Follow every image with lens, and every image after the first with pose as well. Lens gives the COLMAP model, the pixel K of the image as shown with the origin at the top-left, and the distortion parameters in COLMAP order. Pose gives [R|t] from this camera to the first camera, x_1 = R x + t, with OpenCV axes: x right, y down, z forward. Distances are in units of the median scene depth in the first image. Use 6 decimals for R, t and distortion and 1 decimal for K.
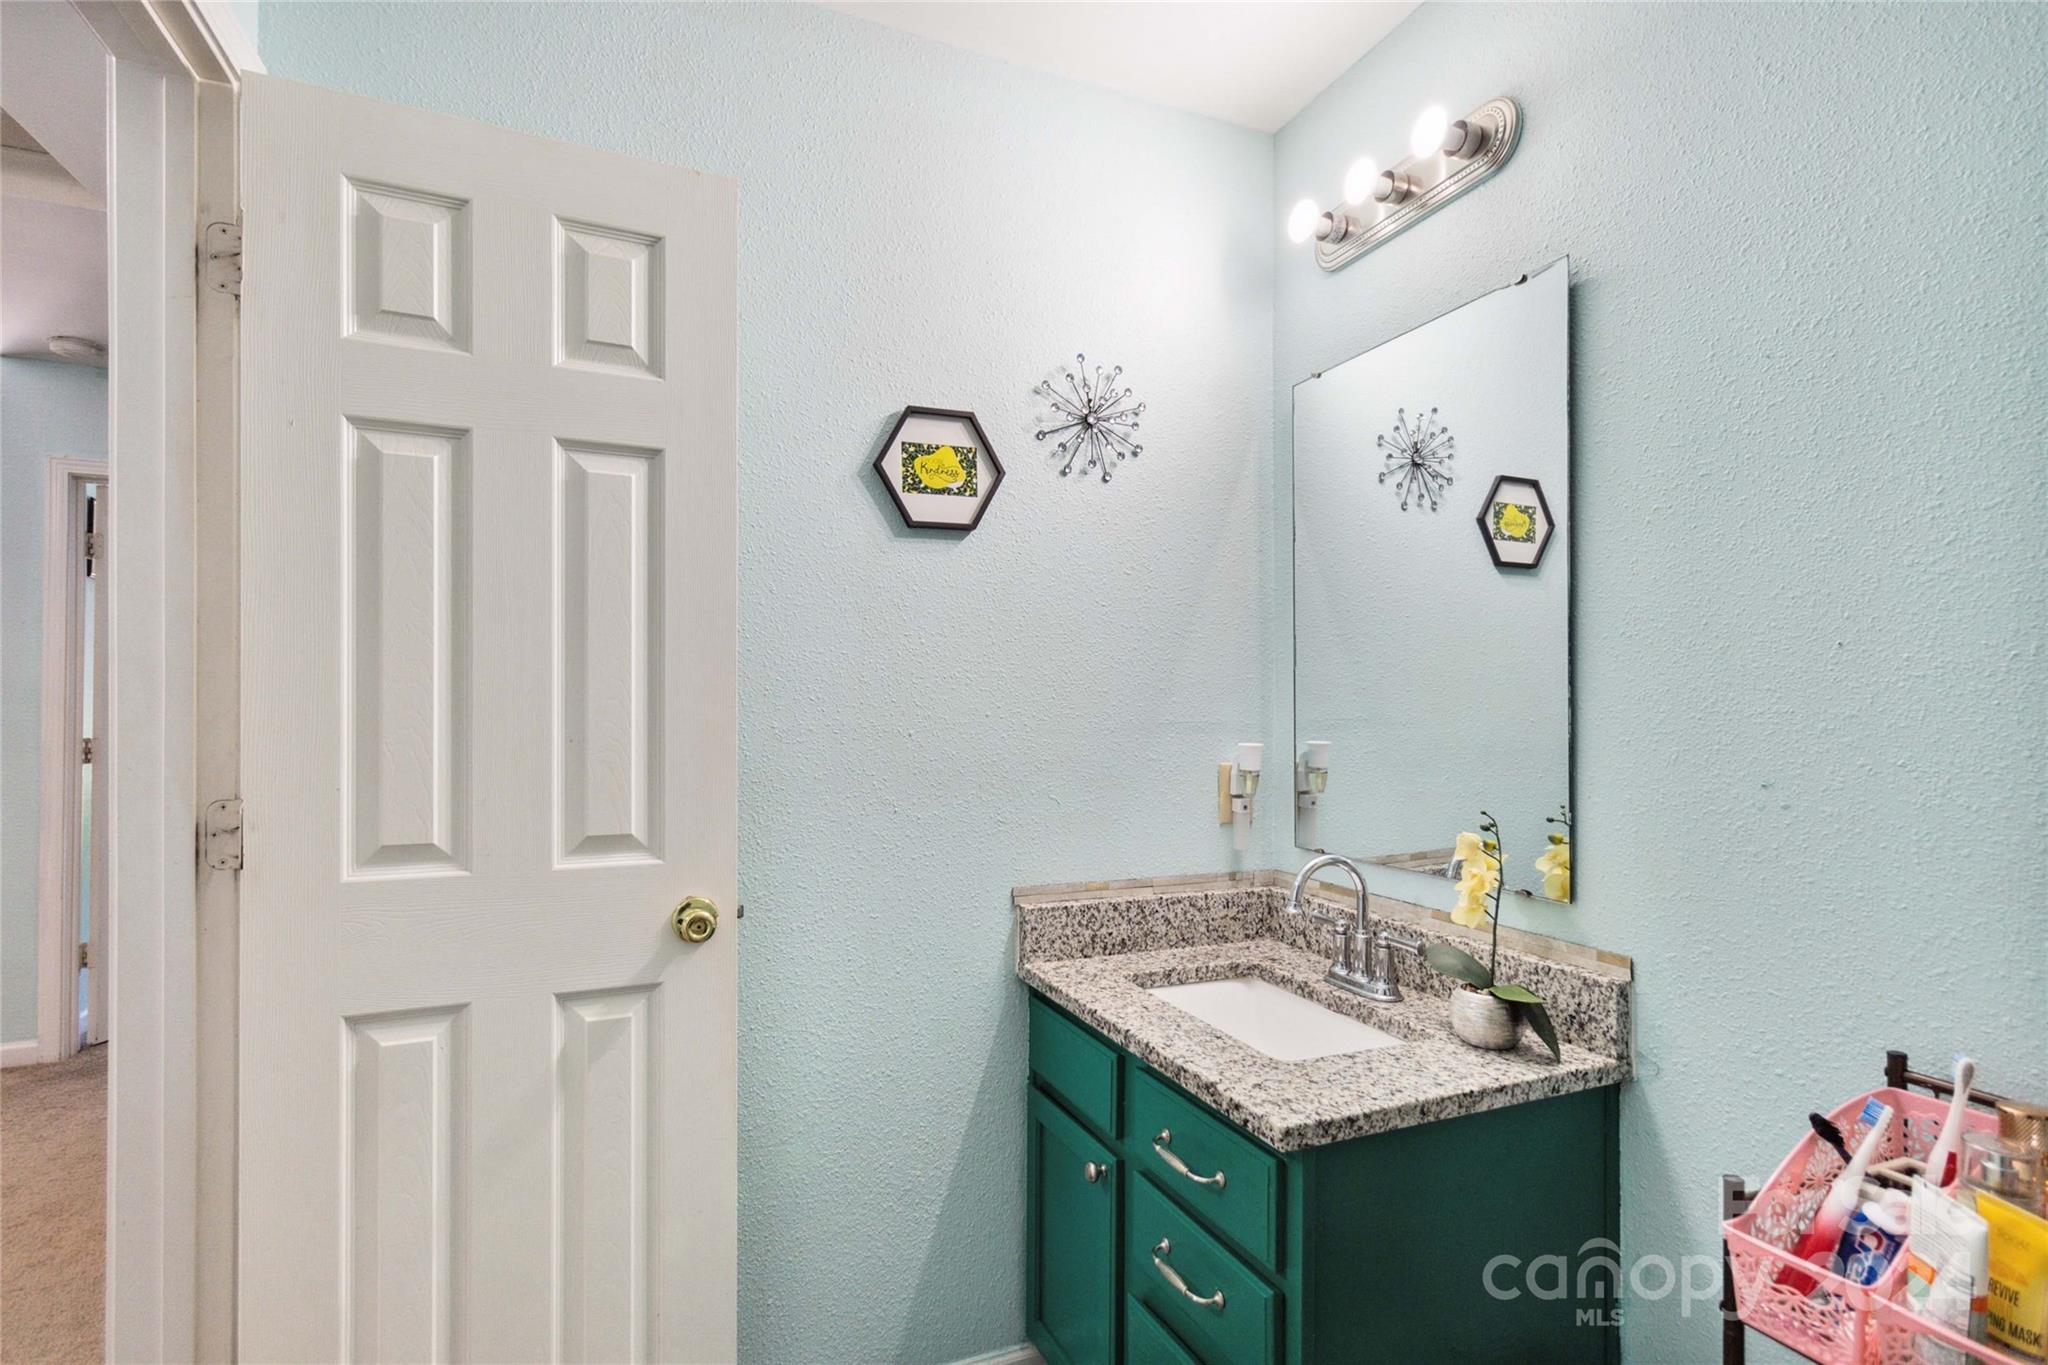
lens RADIAL K [[952.9, 0, 1040.9], [0, 952.9, 675.9], [0, 0, 1]] dist [-0.000118, 0.000165]
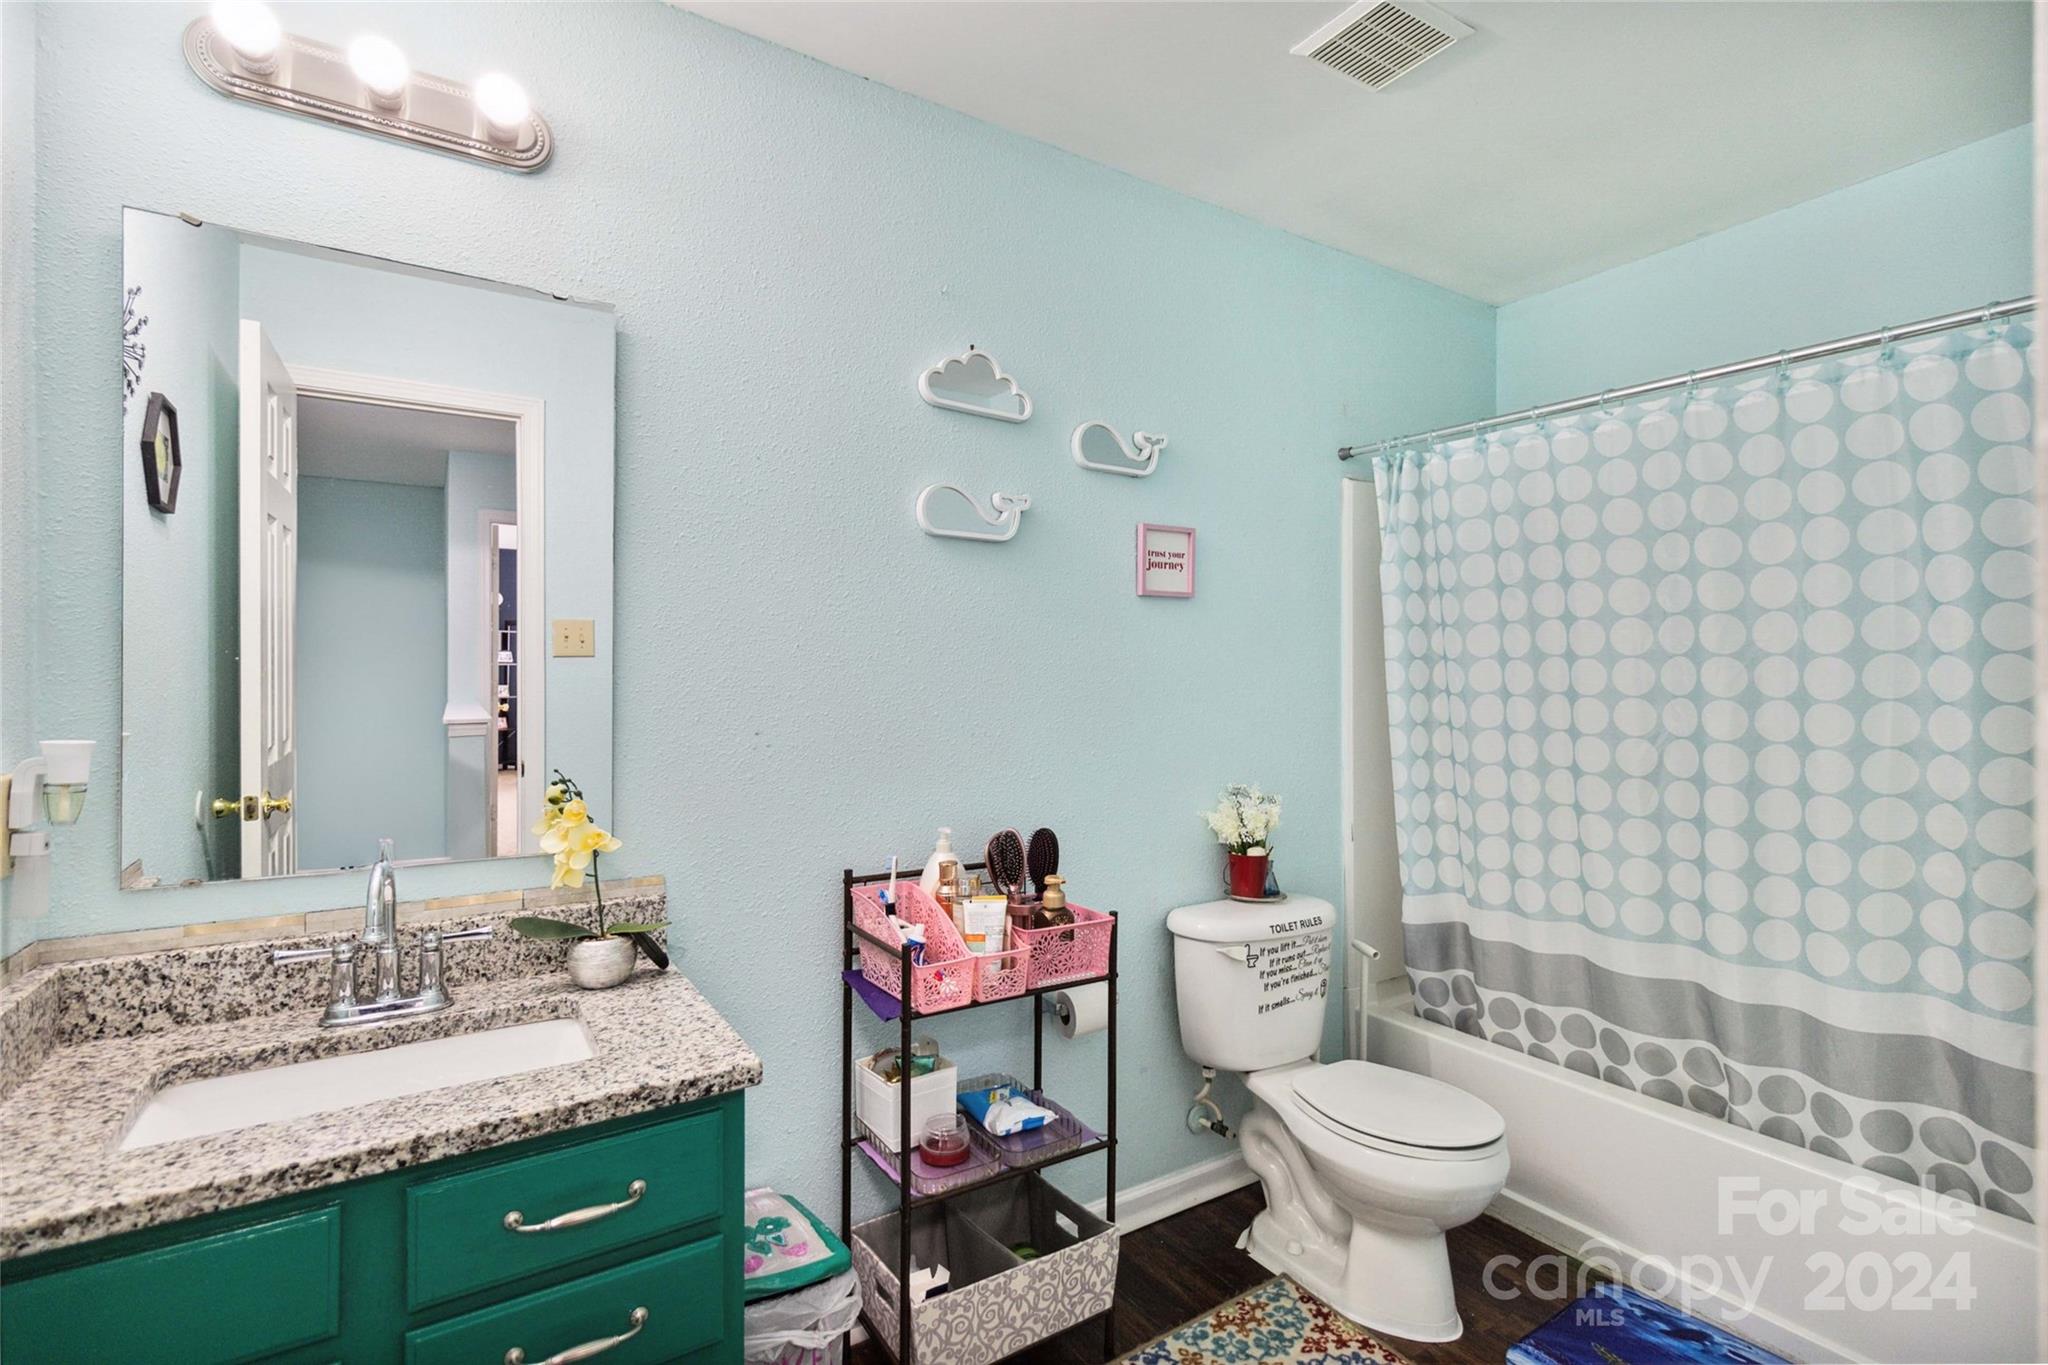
lens RADIAL K [[952.9, 0, 1040.9], [0, 952.9, 675.9], [0, 0, 1]] dist [-0.000118, 0.000165]
pose [[-0.160096, 0.000896, 0.987101, -0.693297], [-0.037779, 0.999261, -0.007034, 0.016139], [-0.986378, -0.038417, -0.159944, 0.676666]]
